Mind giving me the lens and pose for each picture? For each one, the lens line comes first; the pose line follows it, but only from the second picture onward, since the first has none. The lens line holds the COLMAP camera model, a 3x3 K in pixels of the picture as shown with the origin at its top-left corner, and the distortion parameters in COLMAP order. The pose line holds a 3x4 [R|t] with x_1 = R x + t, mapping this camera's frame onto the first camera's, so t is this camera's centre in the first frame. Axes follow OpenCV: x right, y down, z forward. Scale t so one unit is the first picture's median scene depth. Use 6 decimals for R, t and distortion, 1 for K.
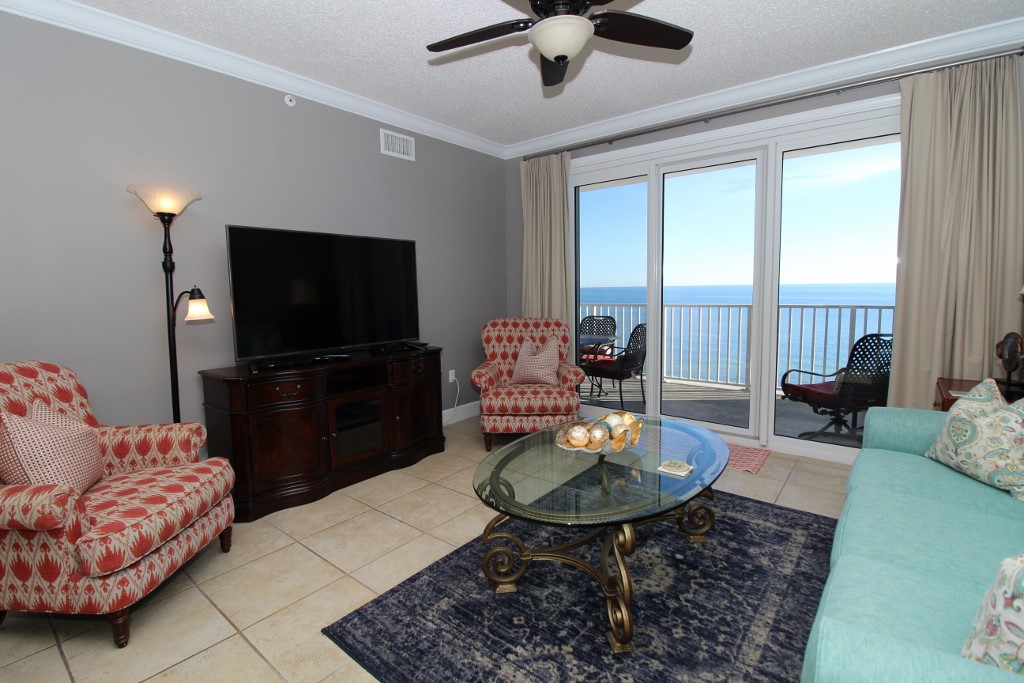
lens RADIAL K [[474.9, 0, 514.1], [0, 474.9, 327.5], [0, 0, 1]] dist [0.001261, -0.010055]
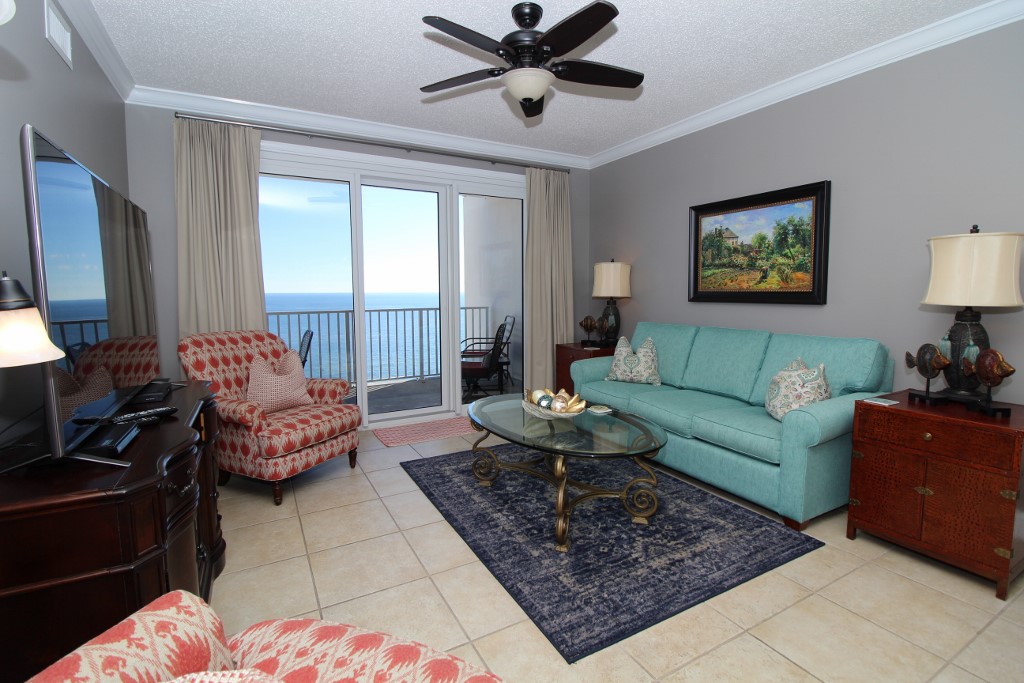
lens RADIAL K [[474.9, 0, 514.1], [0, 474.9, 327.5], [0, 0, 1]] dist [0.001261, -0.010055]
pose [[0.379953, -0.058711, 0.923141, -0.833426], [0.078361, 0.996439, 0.031120, -0.024330], [-0.921681, 0.060514, 0.383201, 0.474214]]
